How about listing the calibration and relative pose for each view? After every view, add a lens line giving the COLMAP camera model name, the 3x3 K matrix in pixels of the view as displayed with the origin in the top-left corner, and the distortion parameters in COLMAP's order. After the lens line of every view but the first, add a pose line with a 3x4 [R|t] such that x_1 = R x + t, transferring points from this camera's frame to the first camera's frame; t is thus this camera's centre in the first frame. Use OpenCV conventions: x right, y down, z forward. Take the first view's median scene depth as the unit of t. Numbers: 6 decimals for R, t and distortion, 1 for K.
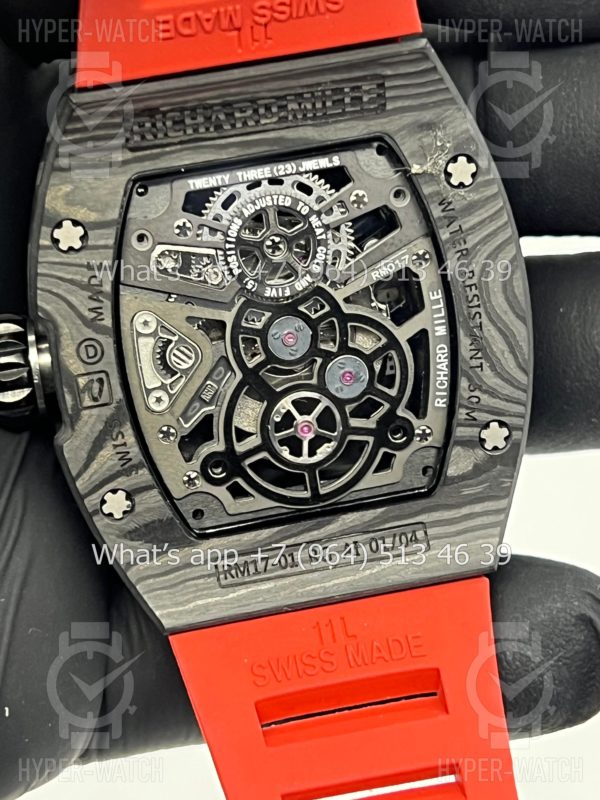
lens RADIAL K [[1918.8, 0, 299.4], [0, 1918.8, 399.7], [0, 0, 1]] dist [0.181879, 0.000000]
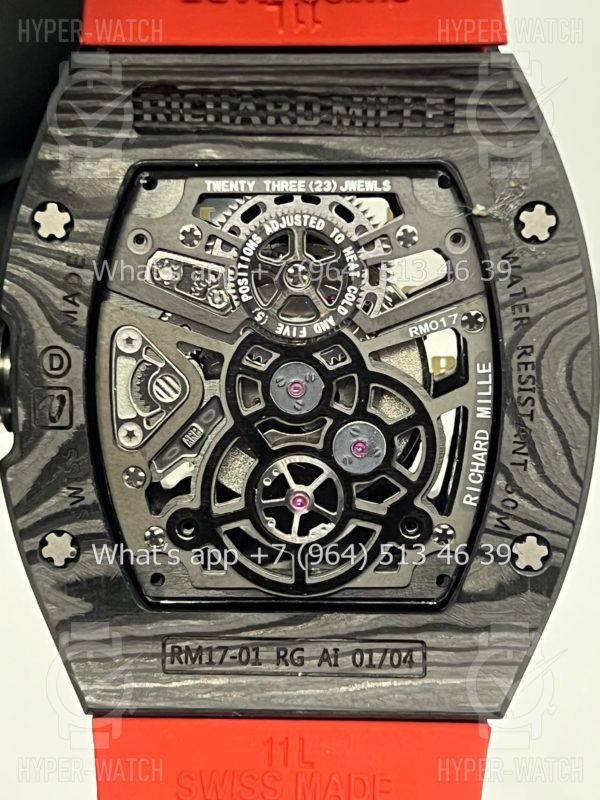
lens RADIAL K [[1918.8, 0, 301.4], [0, 1918.8, 399.2], [0, 0, 1]] dist [0.181879, 0.000000]
pose [[0.971872, 0.172322, -0.160528, 0.130001], [-0.180016, 0.983056, -0.034571, 0.000521], [0.151850, 0.062496, 0.986426, 0.187443]]
